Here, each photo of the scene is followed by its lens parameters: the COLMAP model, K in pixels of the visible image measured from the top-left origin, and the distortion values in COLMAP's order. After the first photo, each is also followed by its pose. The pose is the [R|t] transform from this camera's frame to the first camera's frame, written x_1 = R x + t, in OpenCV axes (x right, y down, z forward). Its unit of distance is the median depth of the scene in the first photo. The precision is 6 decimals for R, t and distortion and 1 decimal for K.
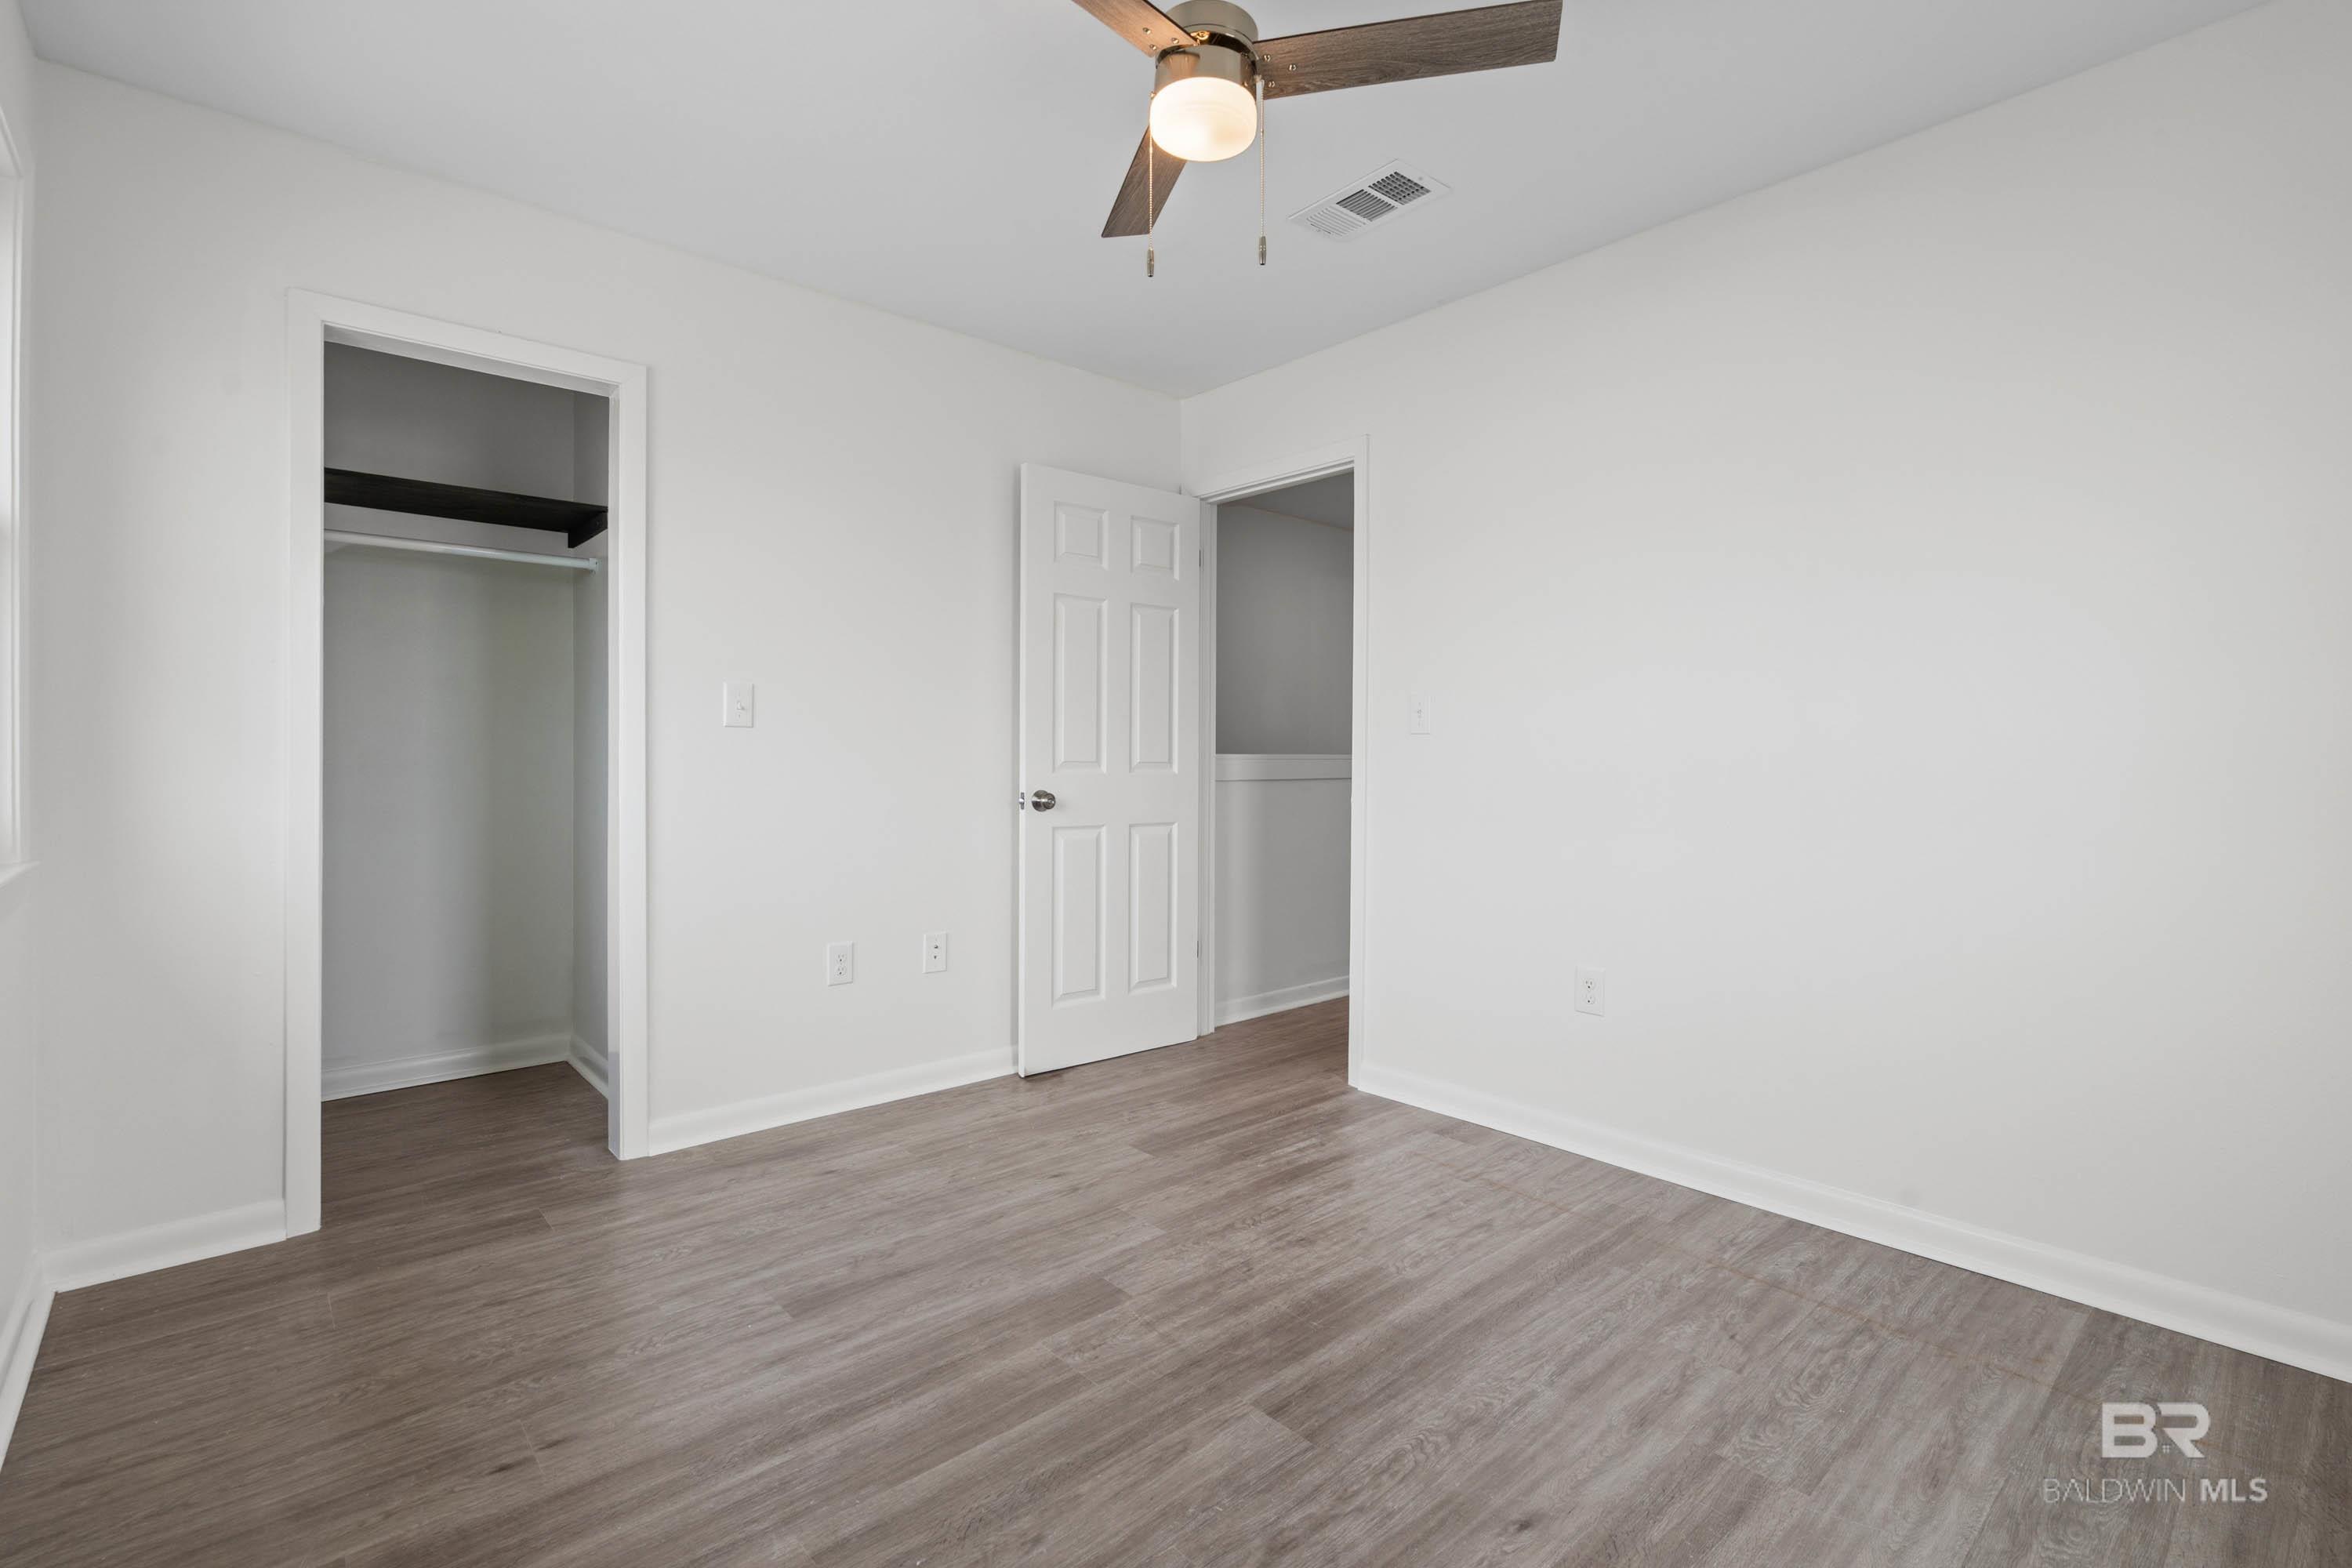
lens RADIAL K [[1074.7, 0, 1175.7], [0, 1074.7, 771.8], [0, 0, 1]] dist [0.001569, 0.000813]
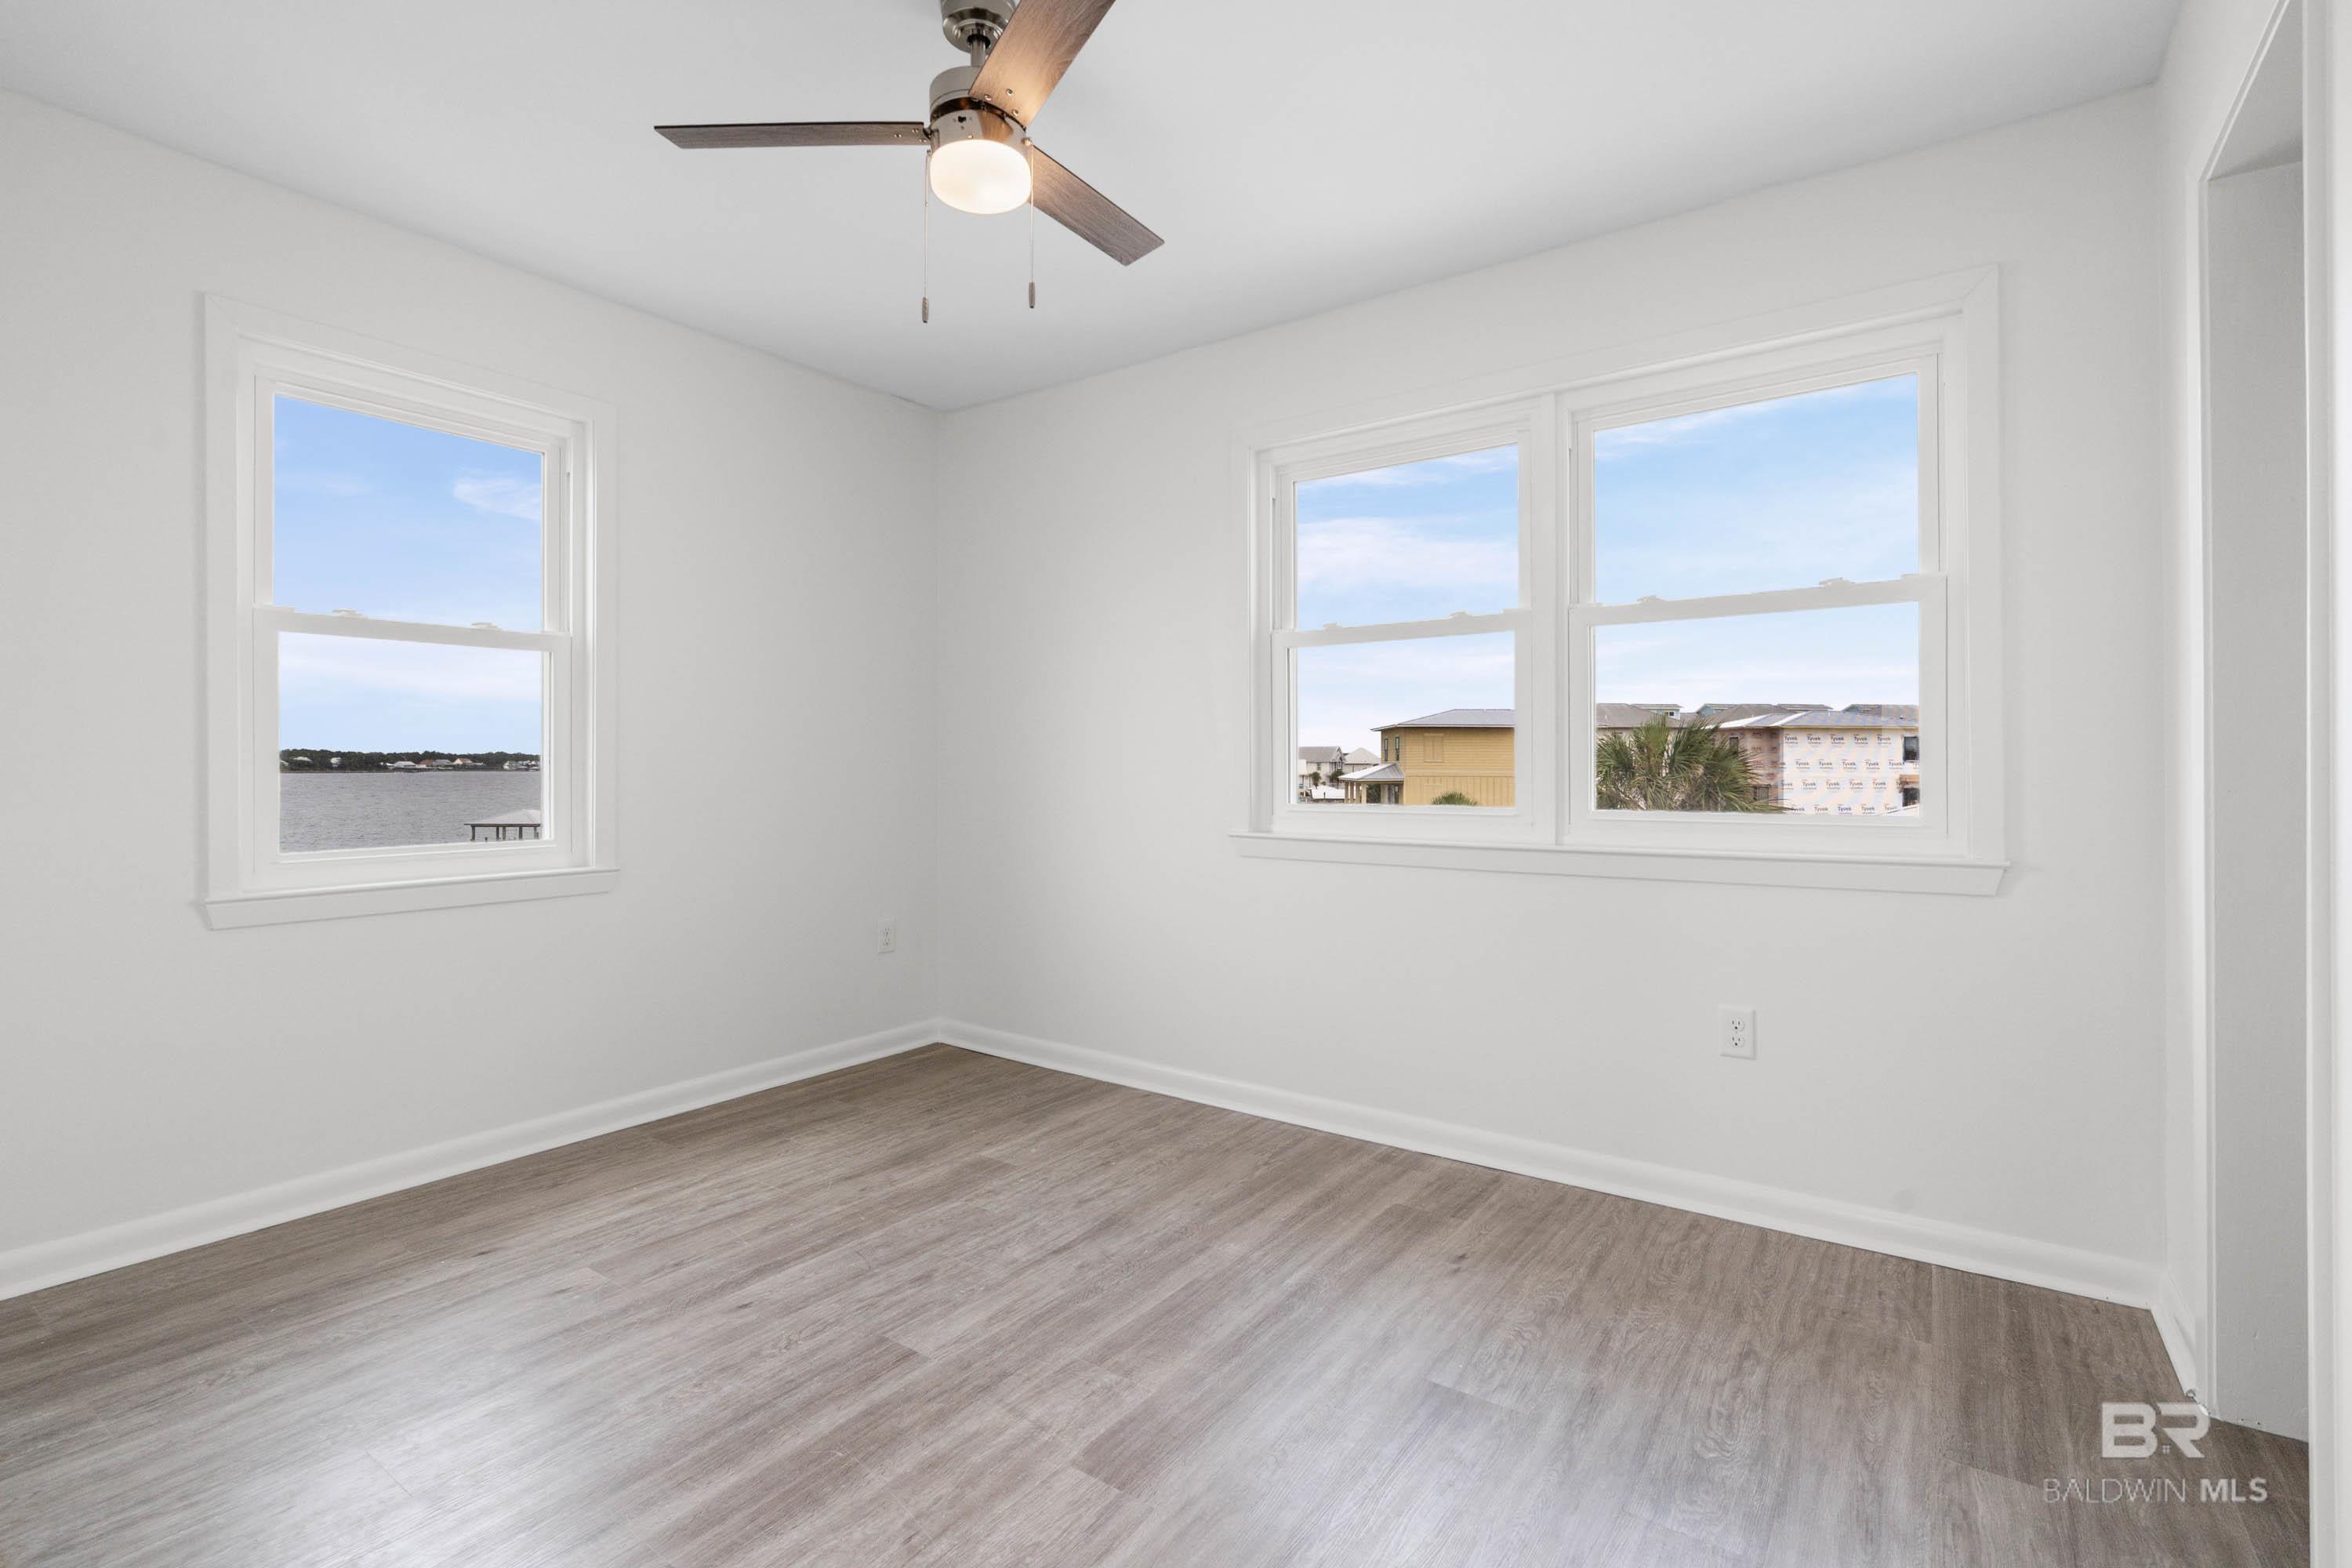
lens RADIAL K [[1074.7, 0, 1171.8], [0, 1074.7, 773.1], [0, 0, 1]] dist [0.001569, 0.000813]
pose [[-0.975753, -0.002131, -0.218865, 0.066496], [-0.005558, 0.999871, 0.015046, -0.023507], [0.218805, 0.015898, -0.975639, 1.969425]]
